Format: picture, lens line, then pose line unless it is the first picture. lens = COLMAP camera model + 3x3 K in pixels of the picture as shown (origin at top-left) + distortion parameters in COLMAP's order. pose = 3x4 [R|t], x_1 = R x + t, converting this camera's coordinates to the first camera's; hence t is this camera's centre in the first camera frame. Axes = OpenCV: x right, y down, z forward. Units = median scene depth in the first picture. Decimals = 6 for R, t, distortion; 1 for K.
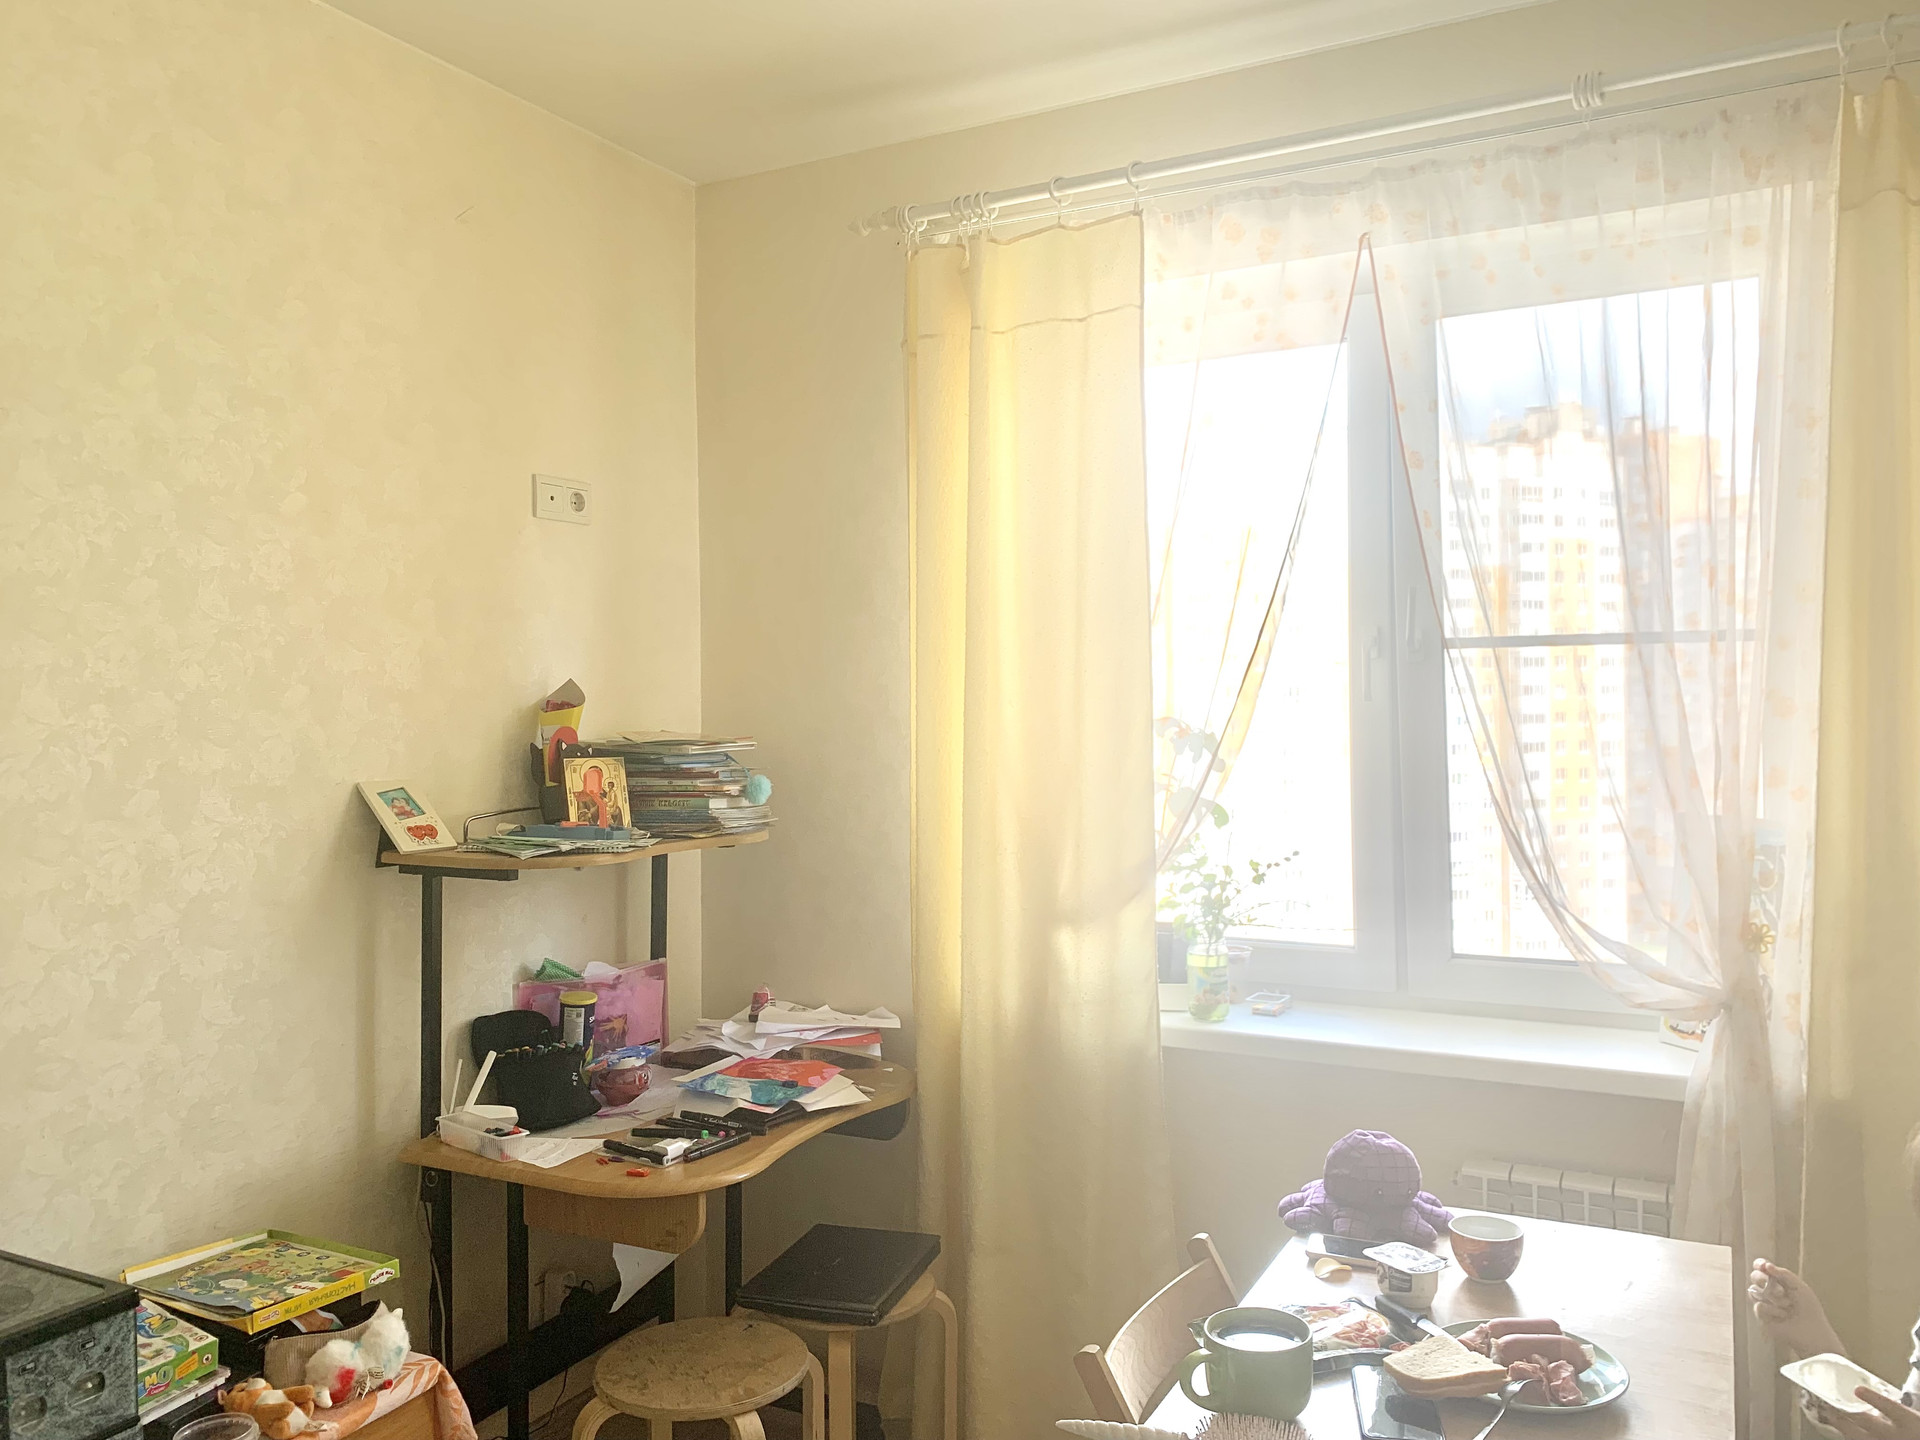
lens RADIAL K [[1458.3, 0, 959.0], [0, 1458.3, 716.9], [0, 0, 1]] dist [0.002023, 0.000841]
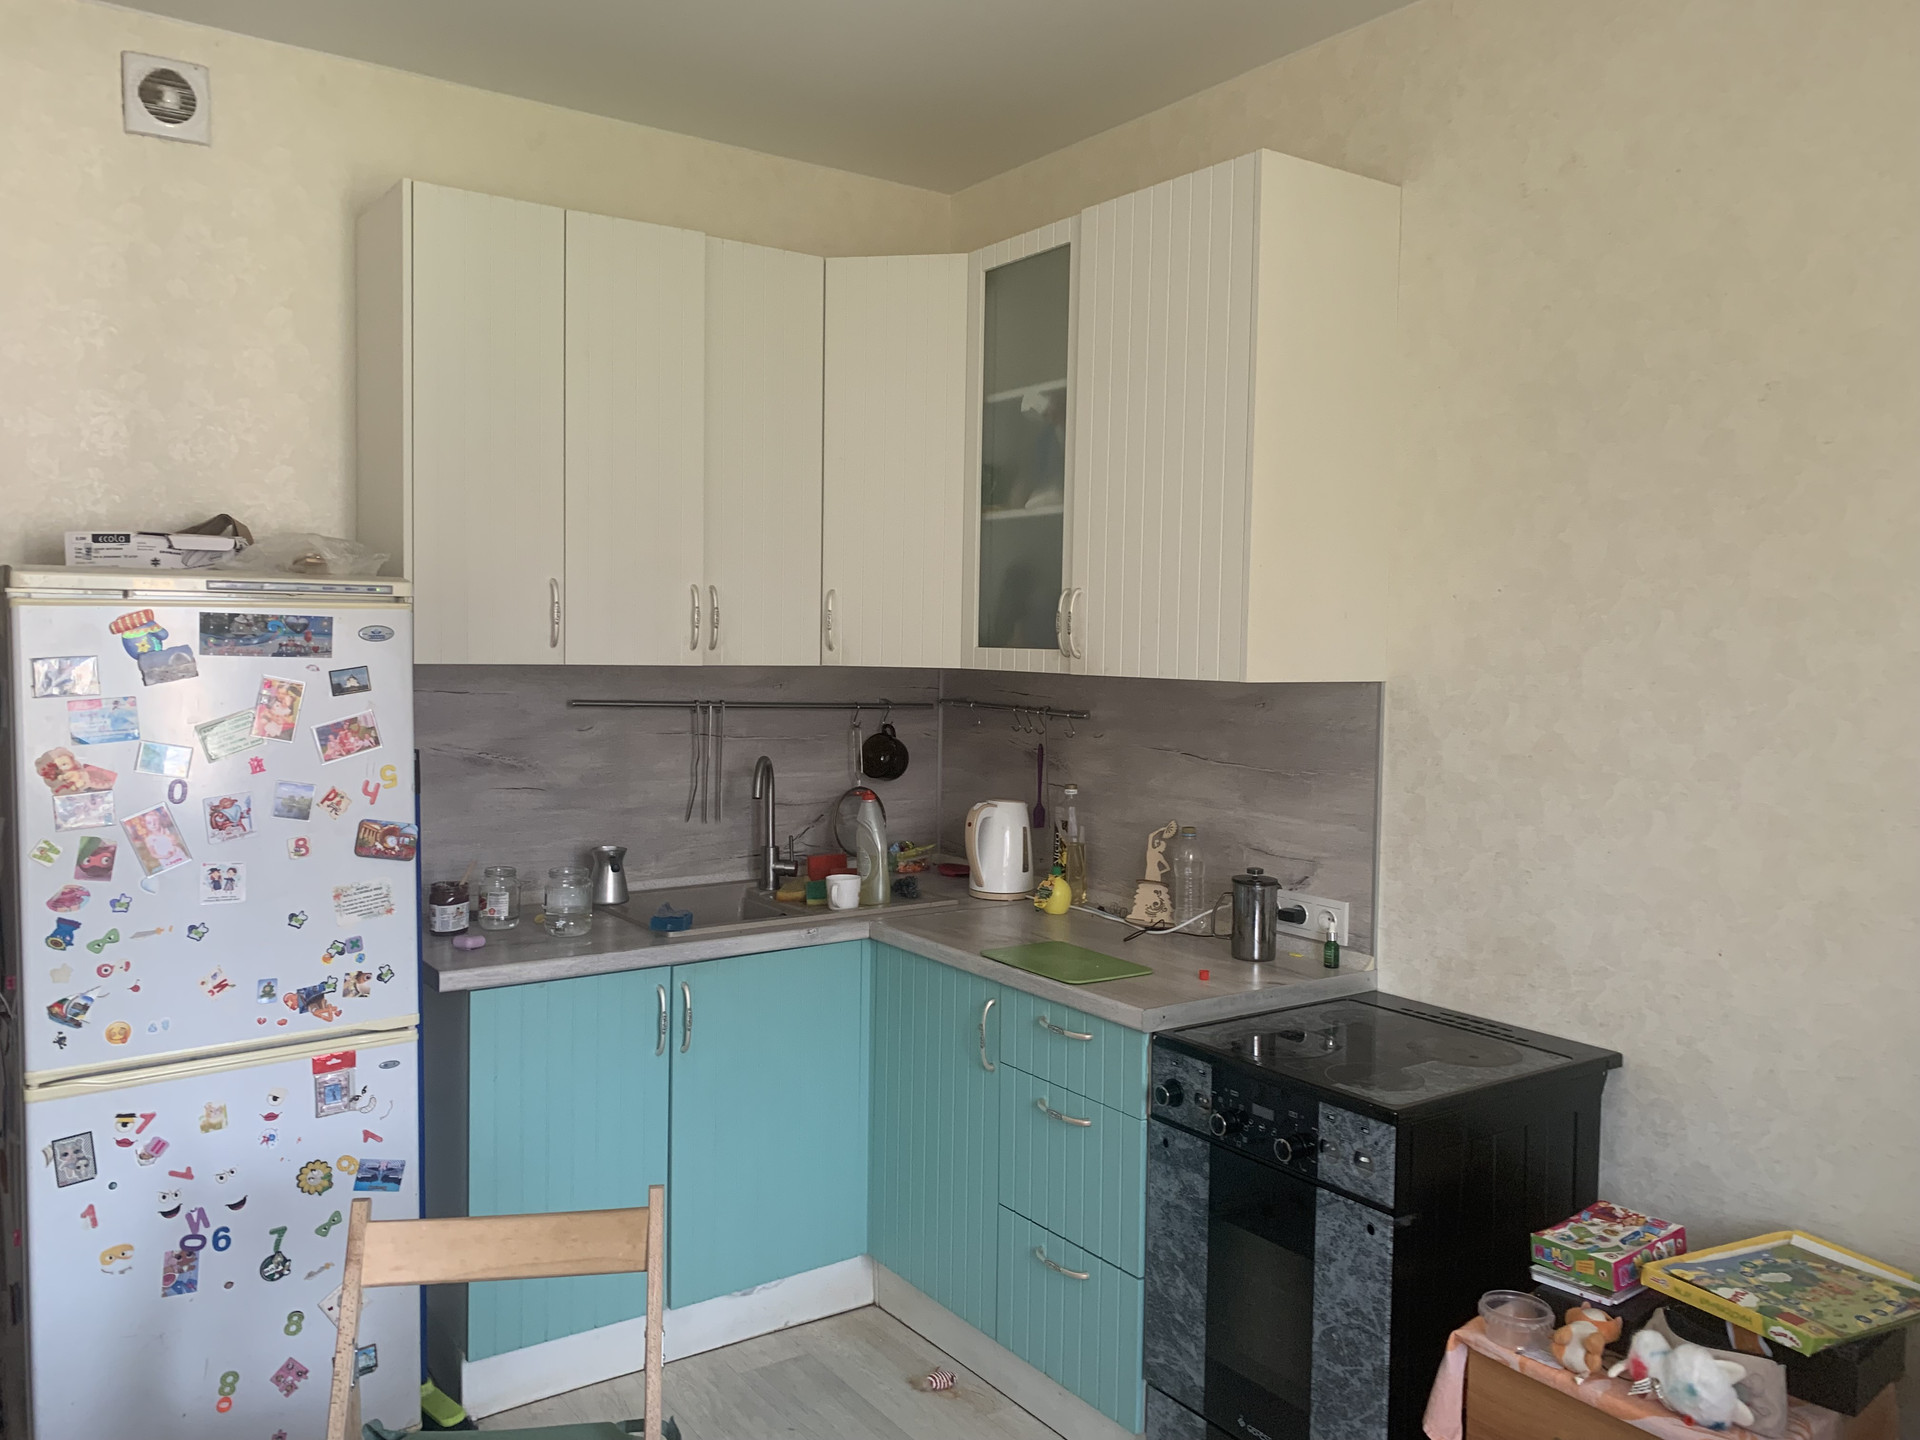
lens RADIAL K [[1458.3, 0, 959.6], [0, 1458.3, 718.8], [0, 0, 1]] dist [0.002023, 0.000841]
pose [[-0.474799, 0.045374, -0.878924, 0.579663], [-0.015176, 0.998100, 0.059725, -0.022505], [0.879964, 0.041696, -0.473208, 0.982504]]
